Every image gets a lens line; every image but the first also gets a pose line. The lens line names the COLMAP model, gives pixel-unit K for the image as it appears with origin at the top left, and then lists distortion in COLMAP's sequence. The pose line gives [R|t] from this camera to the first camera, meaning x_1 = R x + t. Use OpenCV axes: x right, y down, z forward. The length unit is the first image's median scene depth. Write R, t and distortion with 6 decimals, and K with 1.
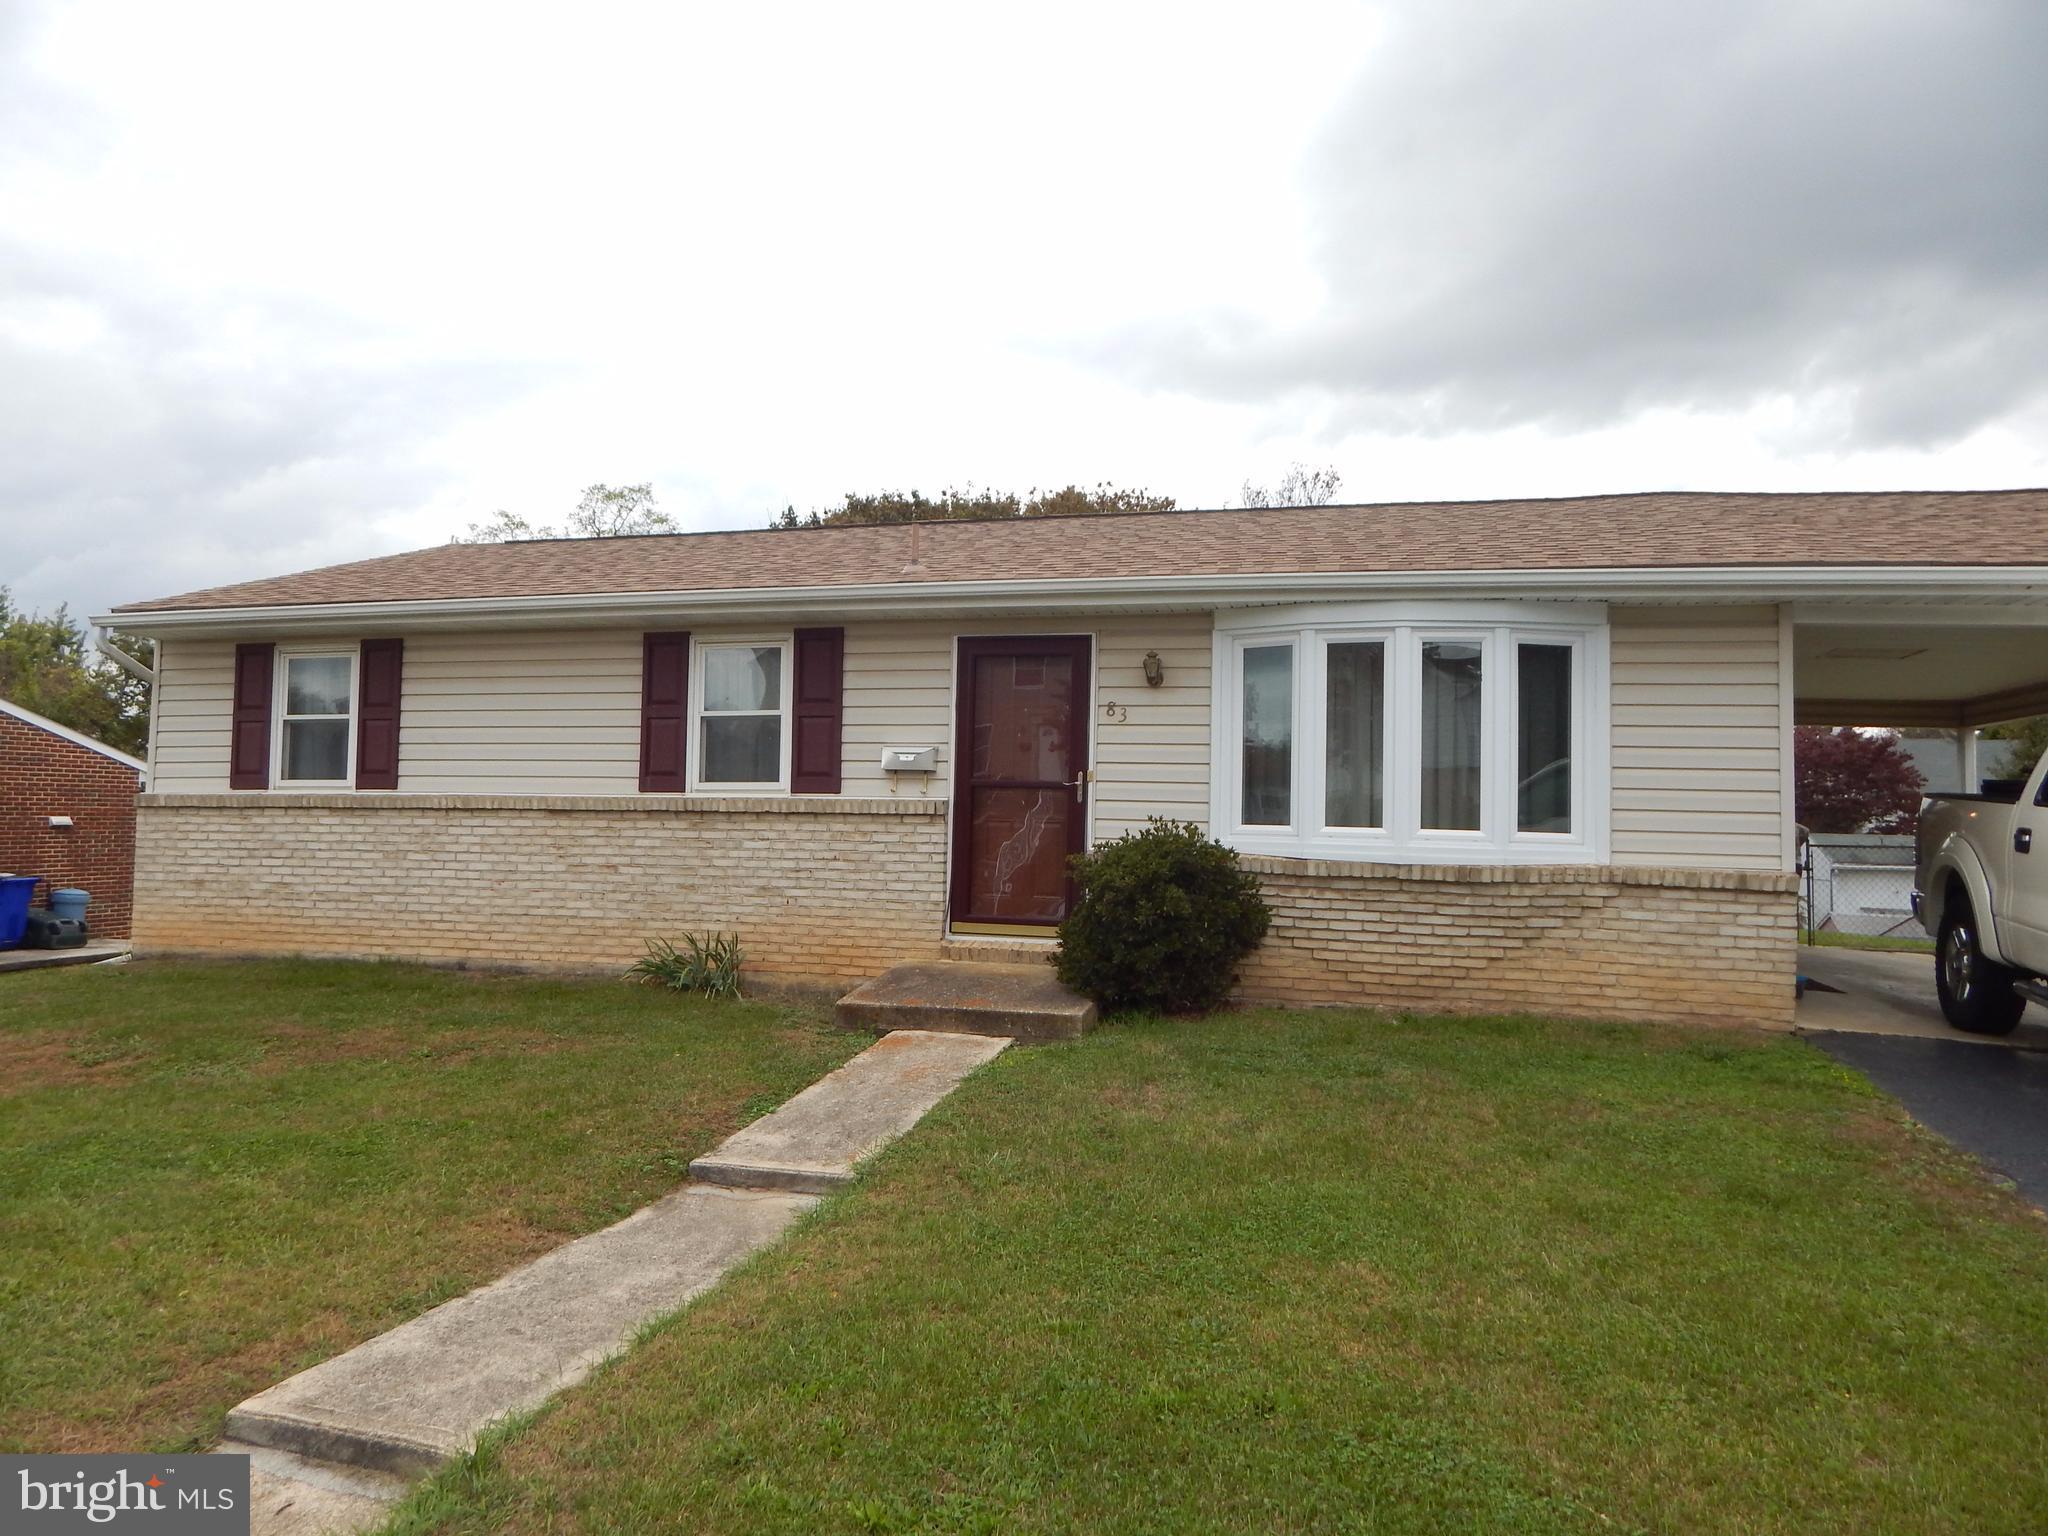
lens RADIAL K [[1347.4, 0, 1024.8], [0, 1347.4, 771.4], [0, 0, 1]] dist [0.014577, -0.003414]
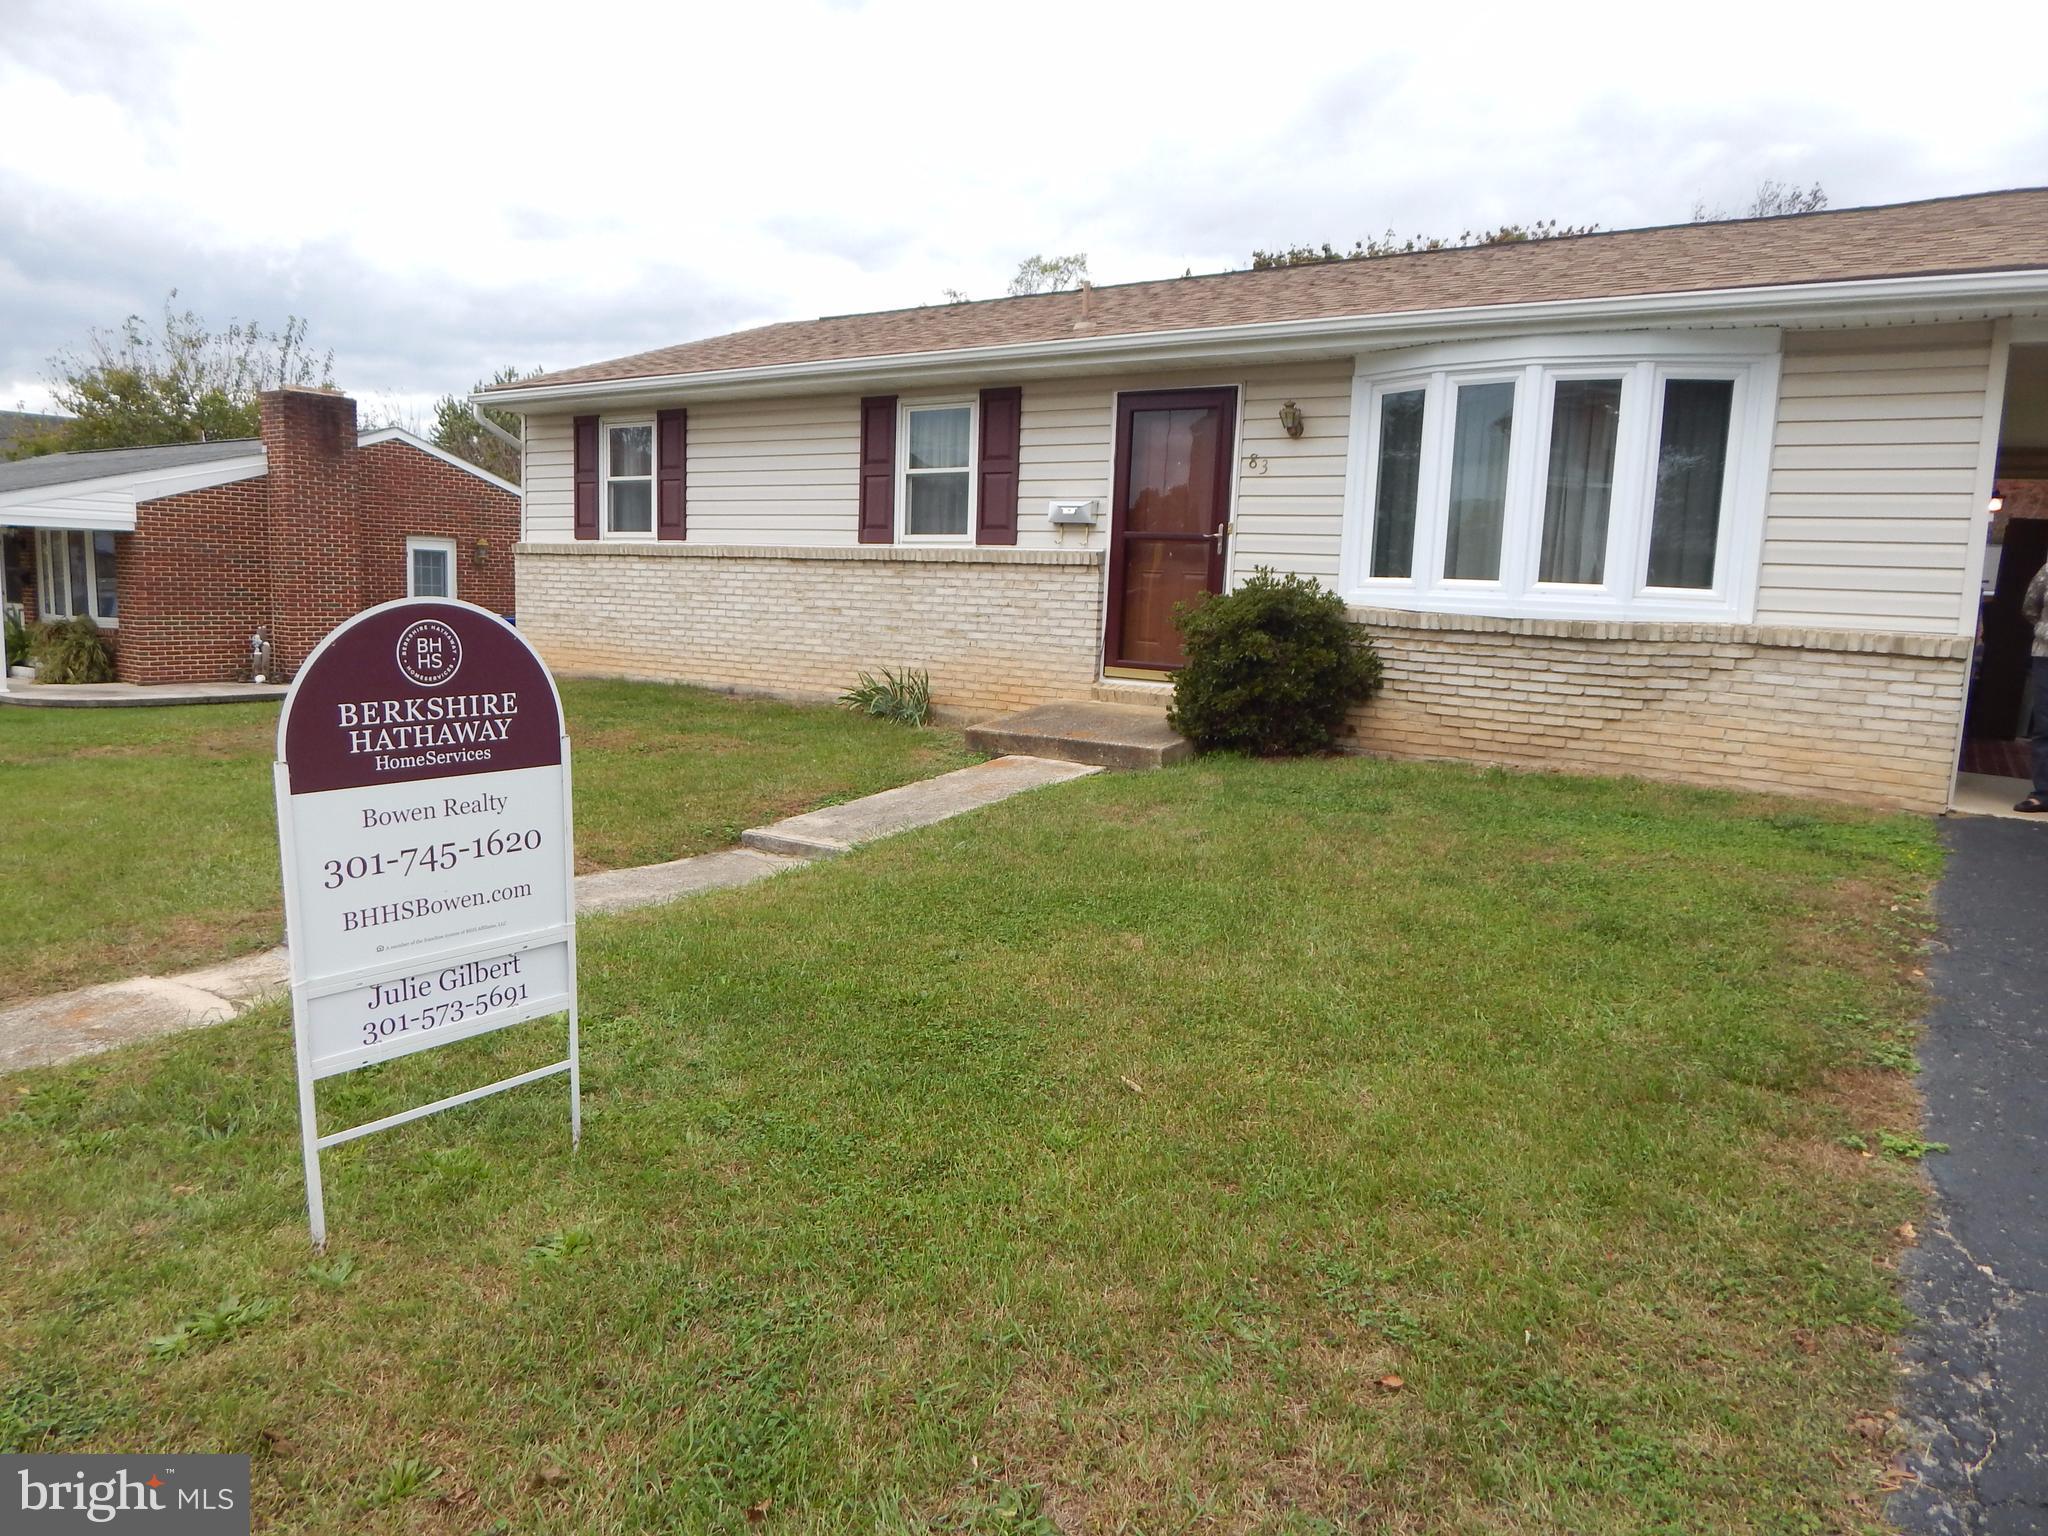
lens RADIAL K [[1347.4, 0, 1019.0], [0, 1347.4, 764.1], [0, 0, 1]] dist [0.014577, -0.003414]
pose [[0.942757, 0.061556, -0.327751, 0.252388], [-0.009278, 0.987278, 0.158736, 0.020022], [0.333352, -0.146608, 0.931334, -0.036190]]
